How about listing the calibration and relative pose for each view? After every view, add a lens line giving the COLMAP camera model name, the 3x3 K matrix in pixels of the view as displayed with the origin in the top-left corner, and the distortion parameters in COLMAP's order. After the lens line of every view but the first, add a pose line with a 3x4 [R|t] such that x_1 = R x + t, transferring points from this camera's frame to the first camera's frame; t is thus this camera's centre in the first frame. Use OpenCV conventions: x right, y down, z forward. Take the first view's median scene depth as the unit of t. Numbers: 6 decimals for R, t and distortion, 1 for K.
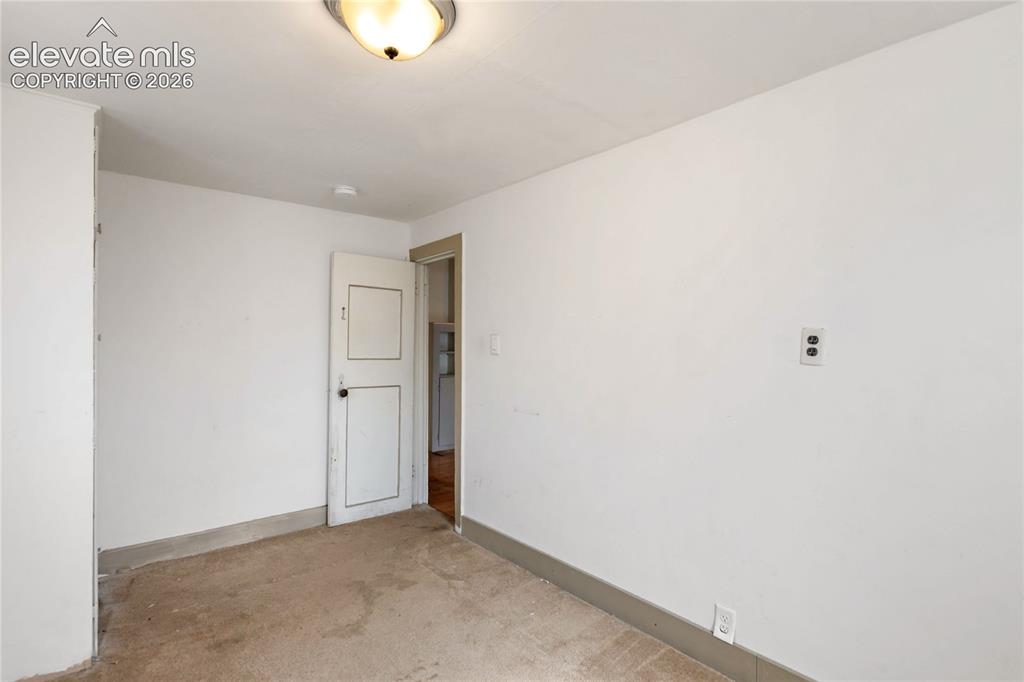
lens RADIAL K [[506.9, 0, 512.4], [0, 506.9, 347.0], [0, 0, 1]] dist [-0.000623, 0.000001]
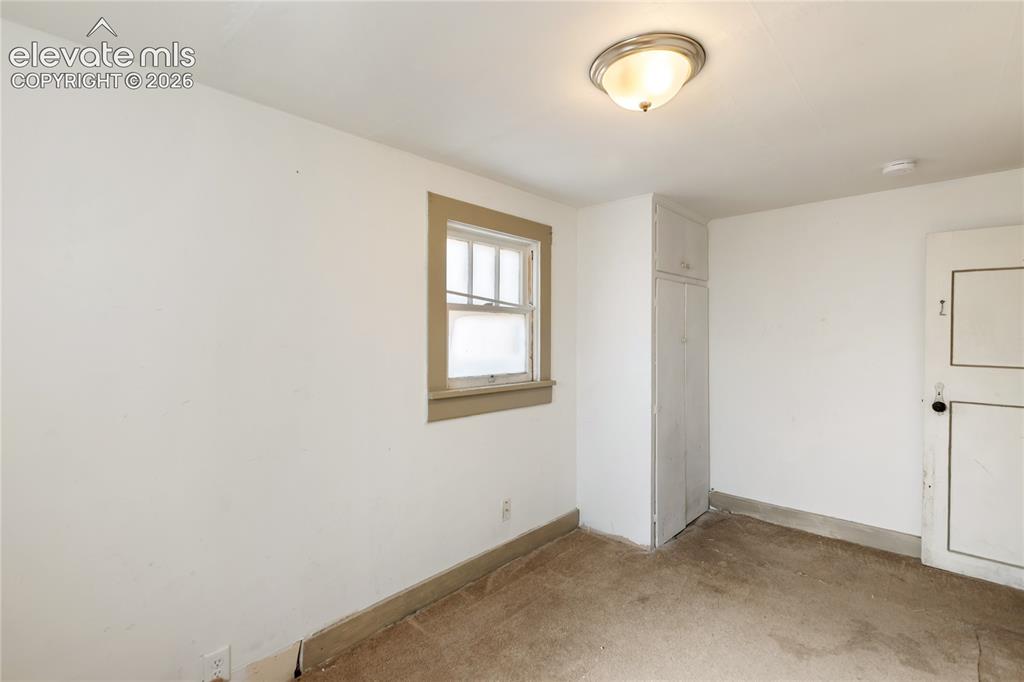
lens RADIAL K [[468.3, 0, 514.1], [0, 468.3, 330.4], [0, 0, 1]] dist [0.004715, 0.000055]
pose [[0.134308, -0.003697, -0.990933, 0.363274], [-0.004119, 0.999982, -0.004289, -0.028023], [0.990931, 0.004657, 0.134290, 0.257923]]
